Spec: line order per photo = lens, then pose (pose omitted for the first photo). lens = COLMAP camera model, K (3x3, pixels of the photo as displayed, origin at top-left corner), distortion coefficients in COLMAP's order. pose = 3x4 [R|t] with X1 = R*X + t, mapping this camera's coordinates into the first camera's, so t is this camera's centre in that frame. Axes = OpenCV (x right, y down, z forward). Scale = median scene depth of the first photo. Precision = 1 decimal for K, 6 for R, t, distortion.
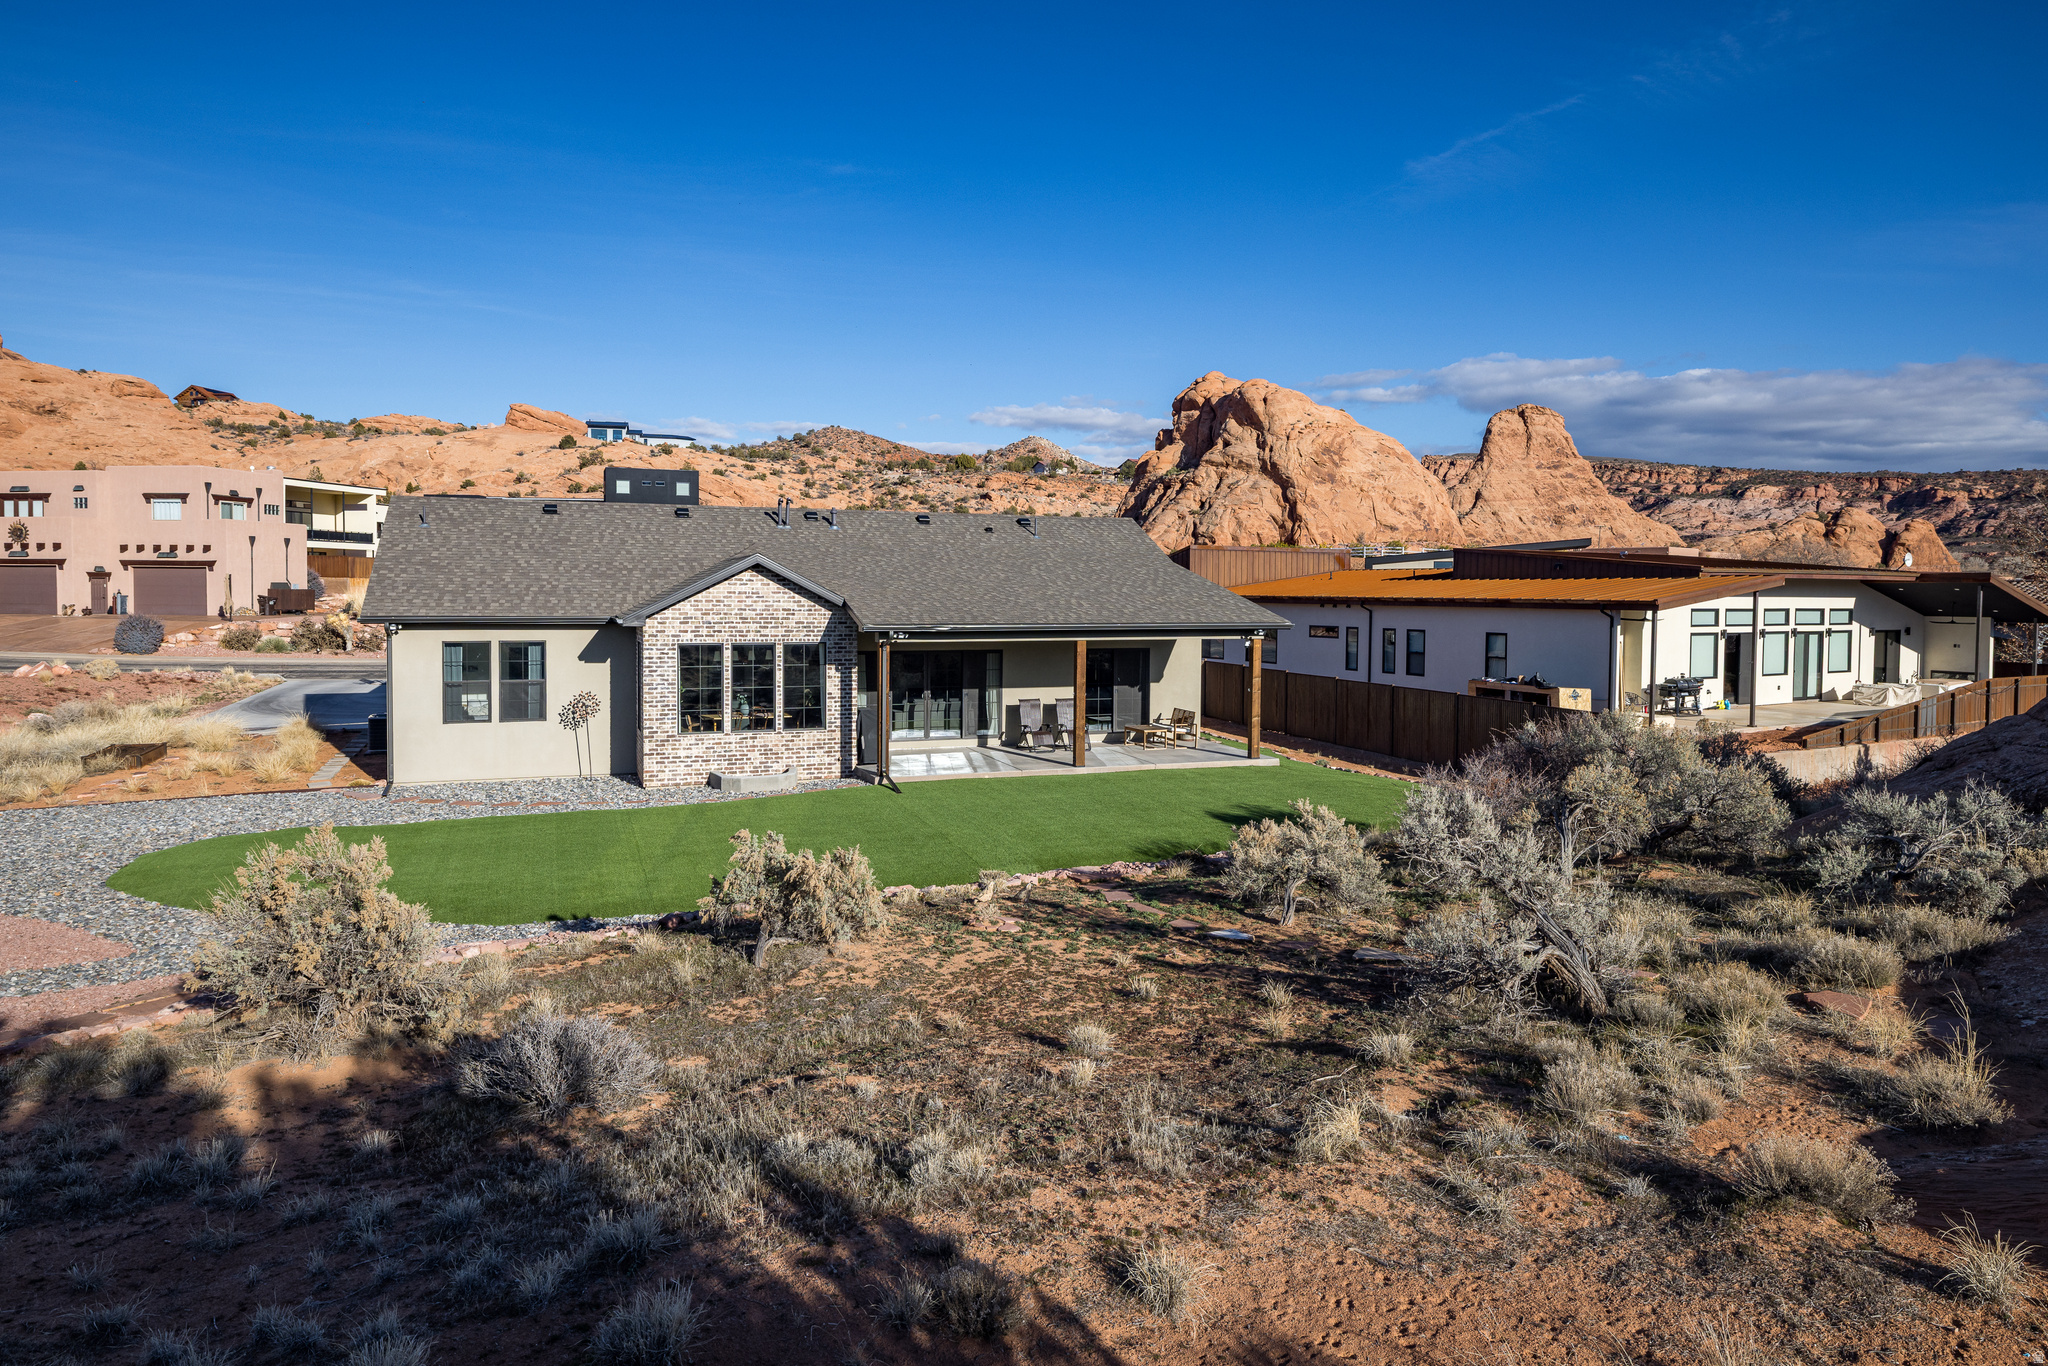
lens RADIAL K [[1275.4, 0, 1053.9], [0, 1275.4, 629.3], [0, 0, 1]] dist [-0.000082, -0.000626]
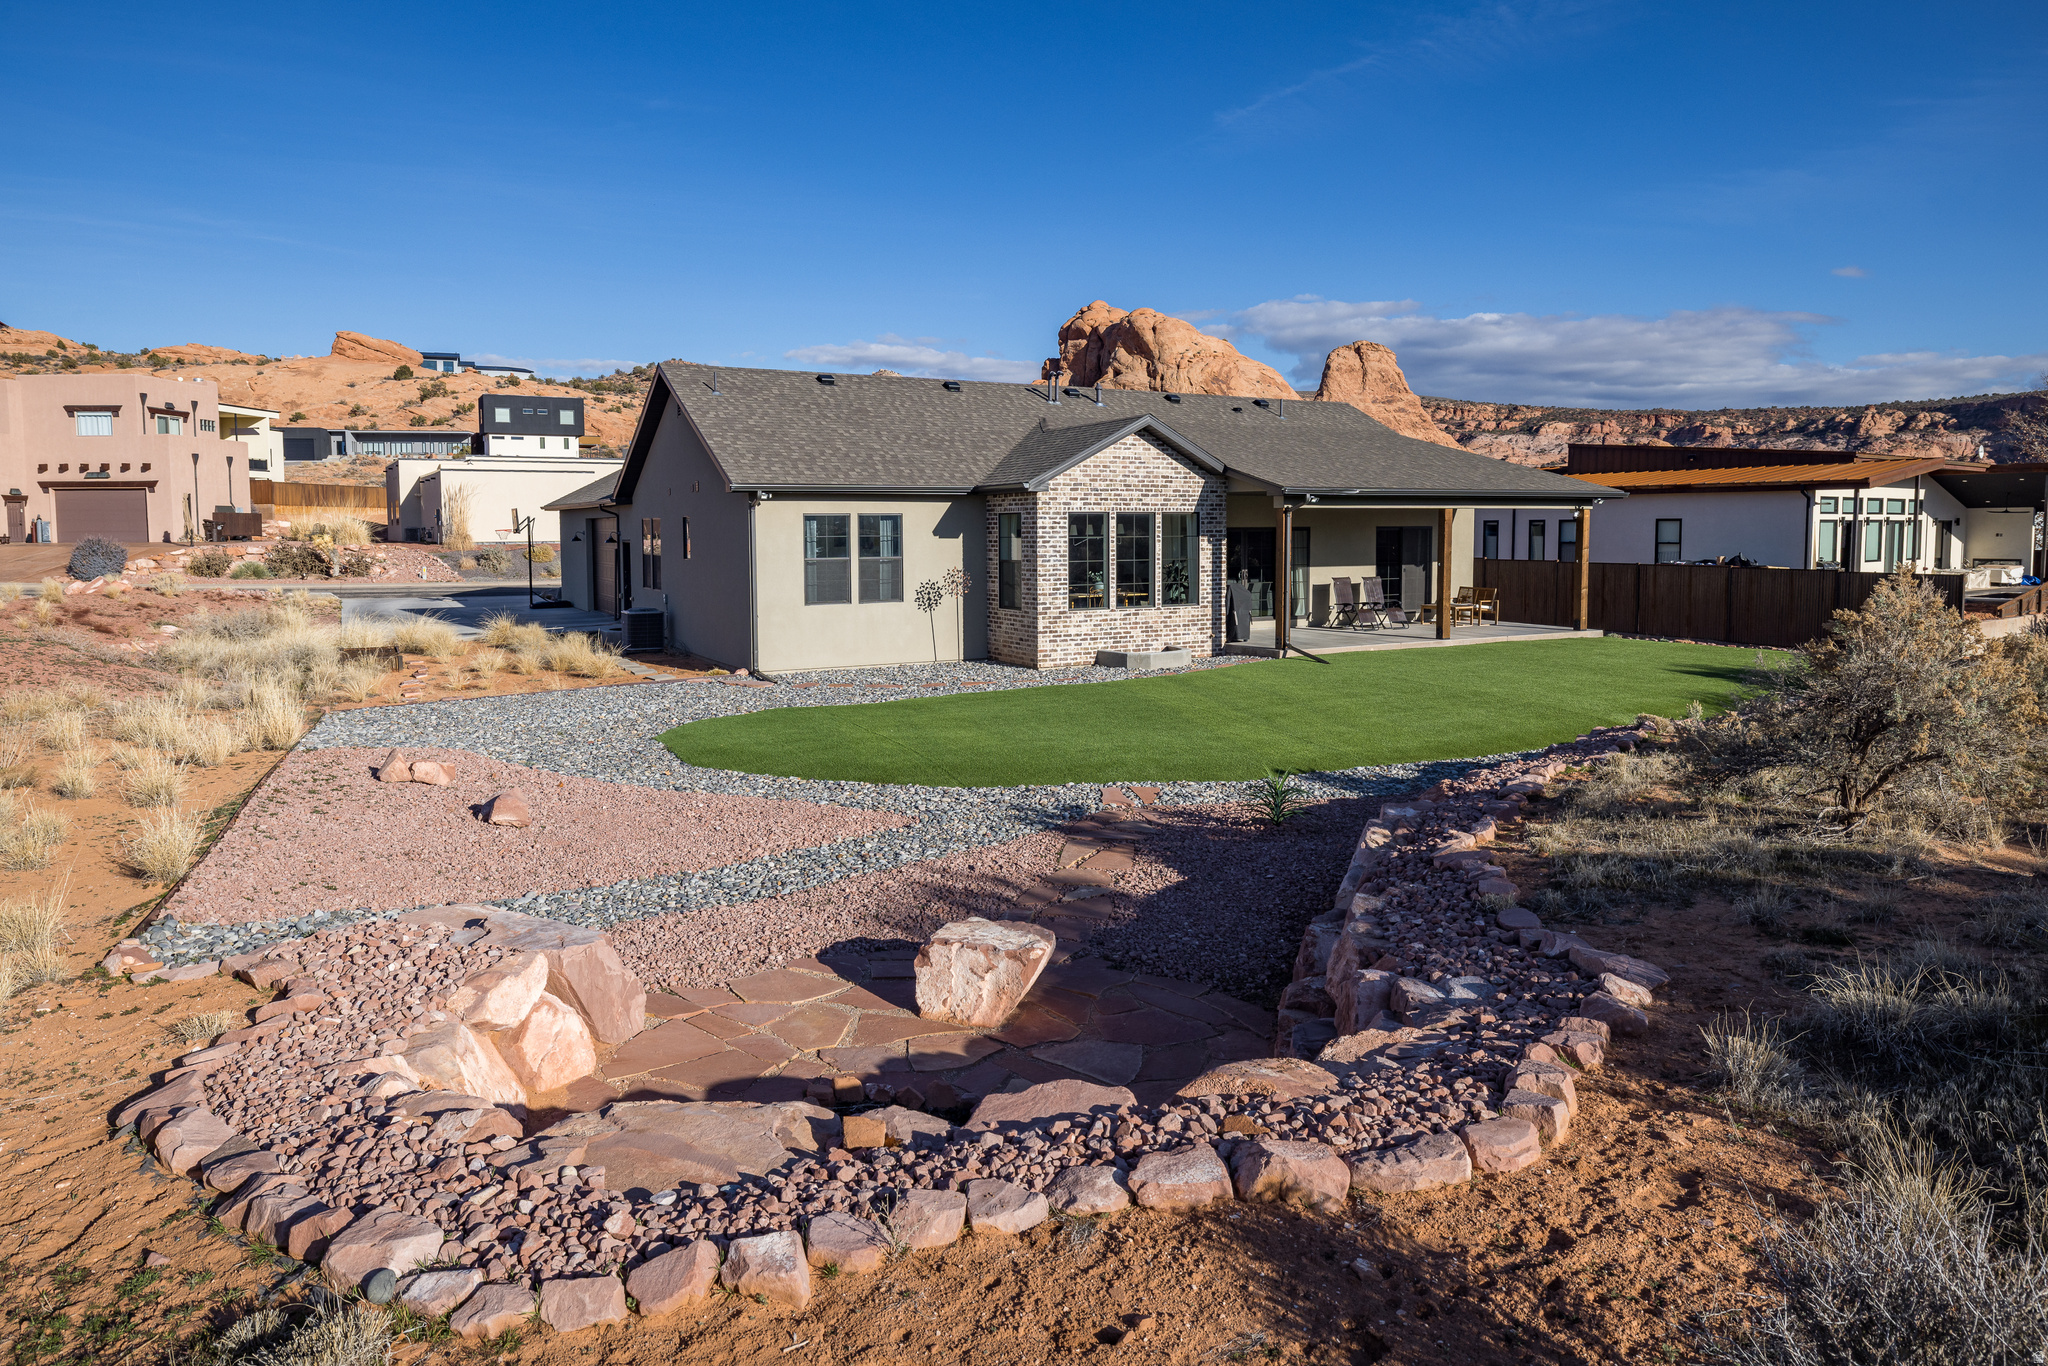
lens RADIAL K [[1267.2, 0, 1038.8], [0, 1267.2, 627.9], [0, 0, 1]] dist [-0.003210, 0.000893]
pose [[0.991293, -0.024020, 0.129466, -0.315148], [0.018079, 0.998738, 0.046867, 0.037194], [-0.130428, -0.044118, 0.990476, 0.067706]]
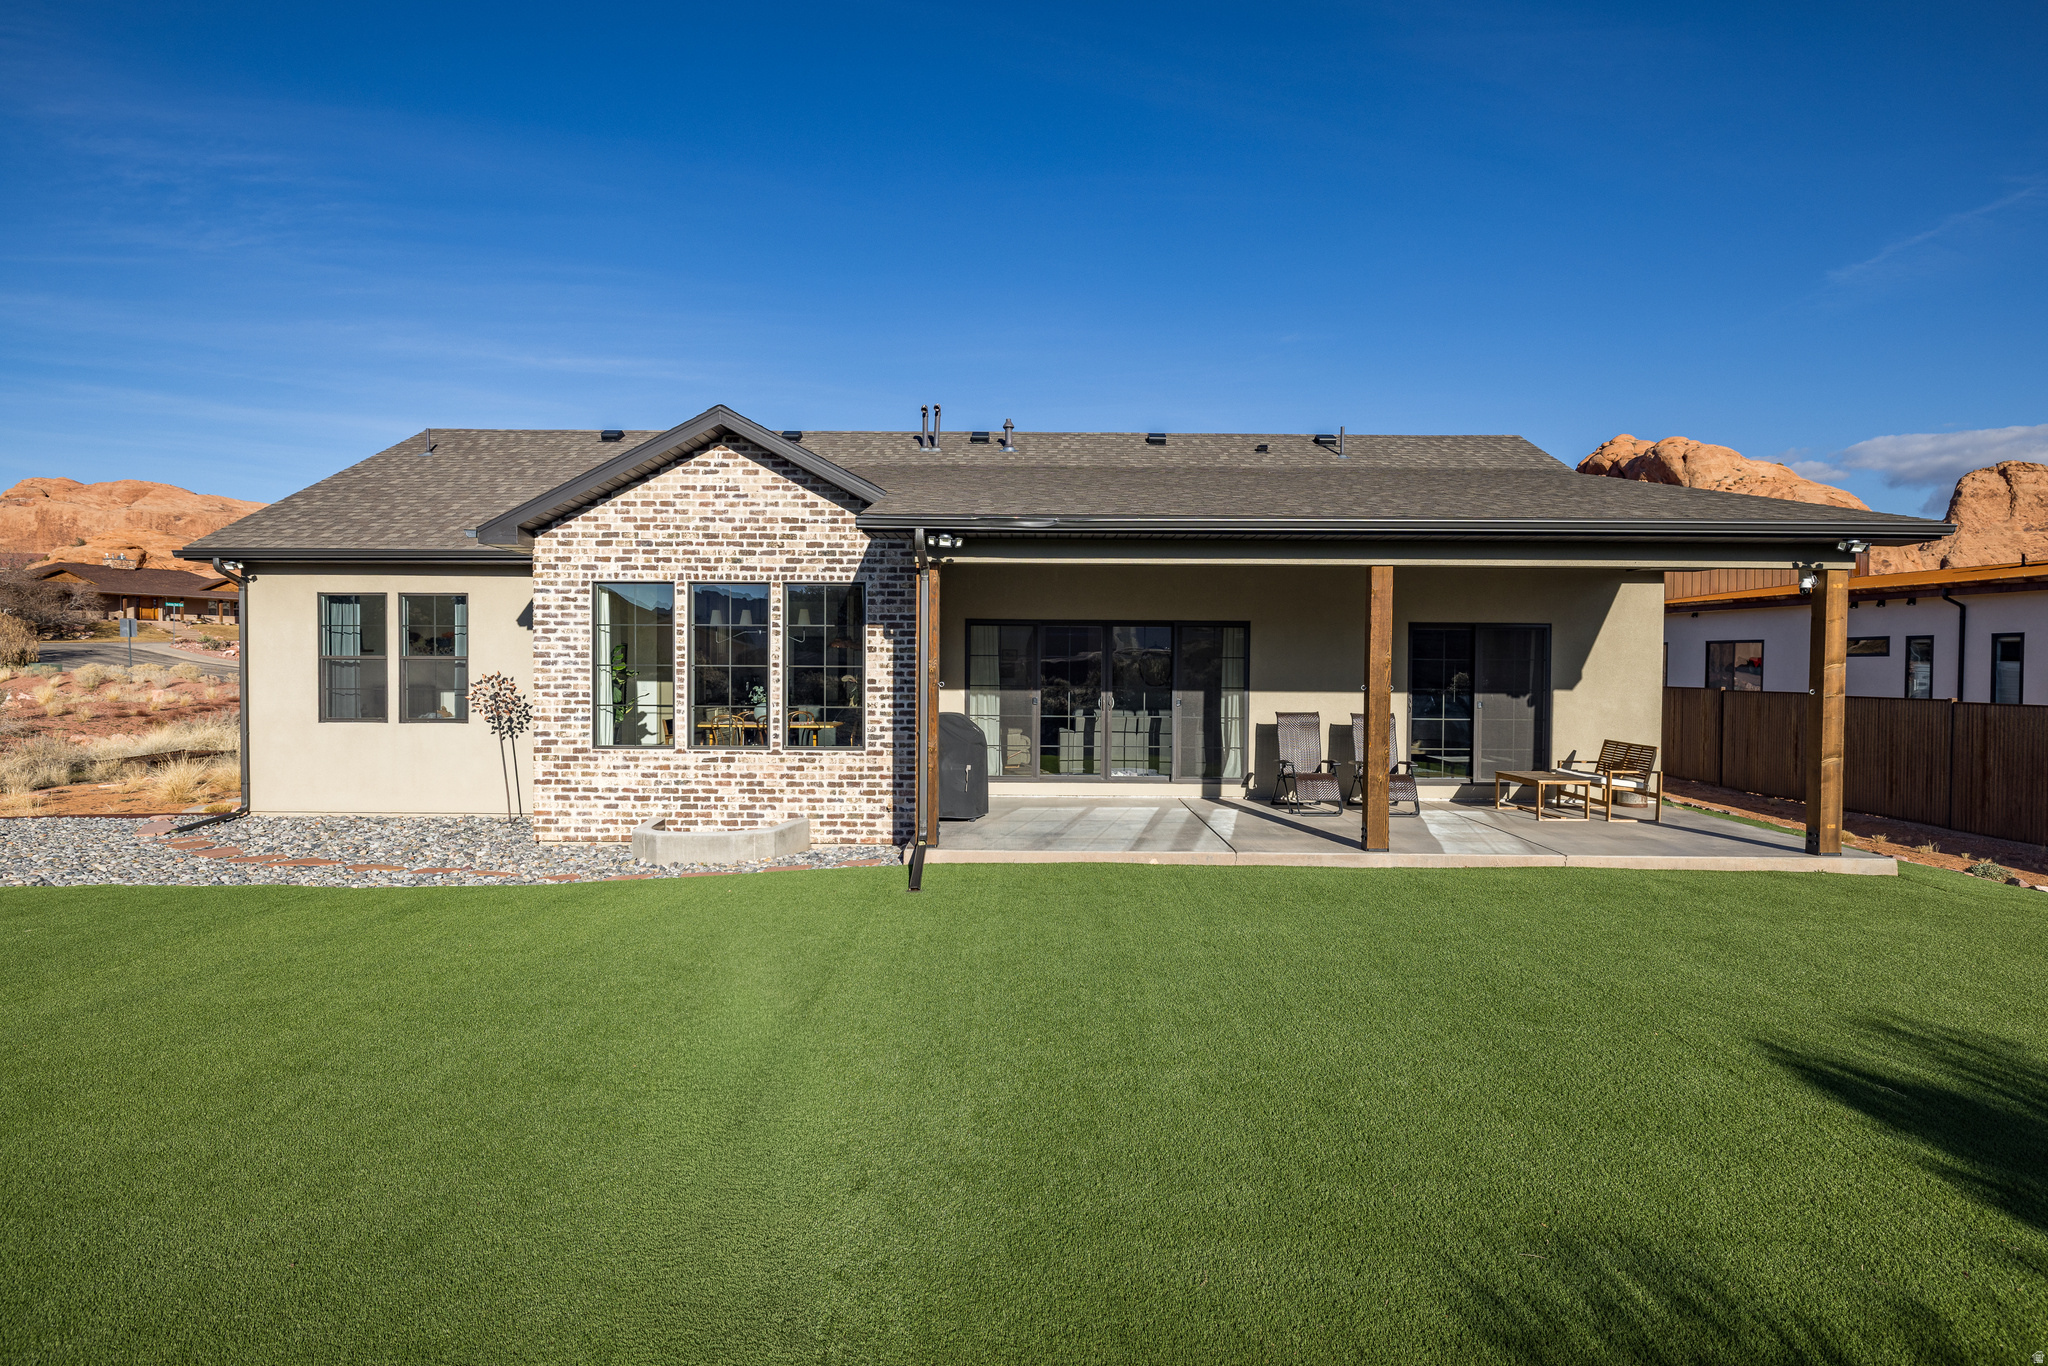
lens RADIAL K [[1061.1, 0, 1022.9], [0, 1061.1, 688.6], [0, 0, 1]] dist [-0.008880, 0.003117]
pose [[0.926521, 0.006134, -0.376194, 0.034221], [-0.011873, 0.999846, -0.012938, 0.044030], [0.376056, 0.016454, 0.926451, 0.468557]]
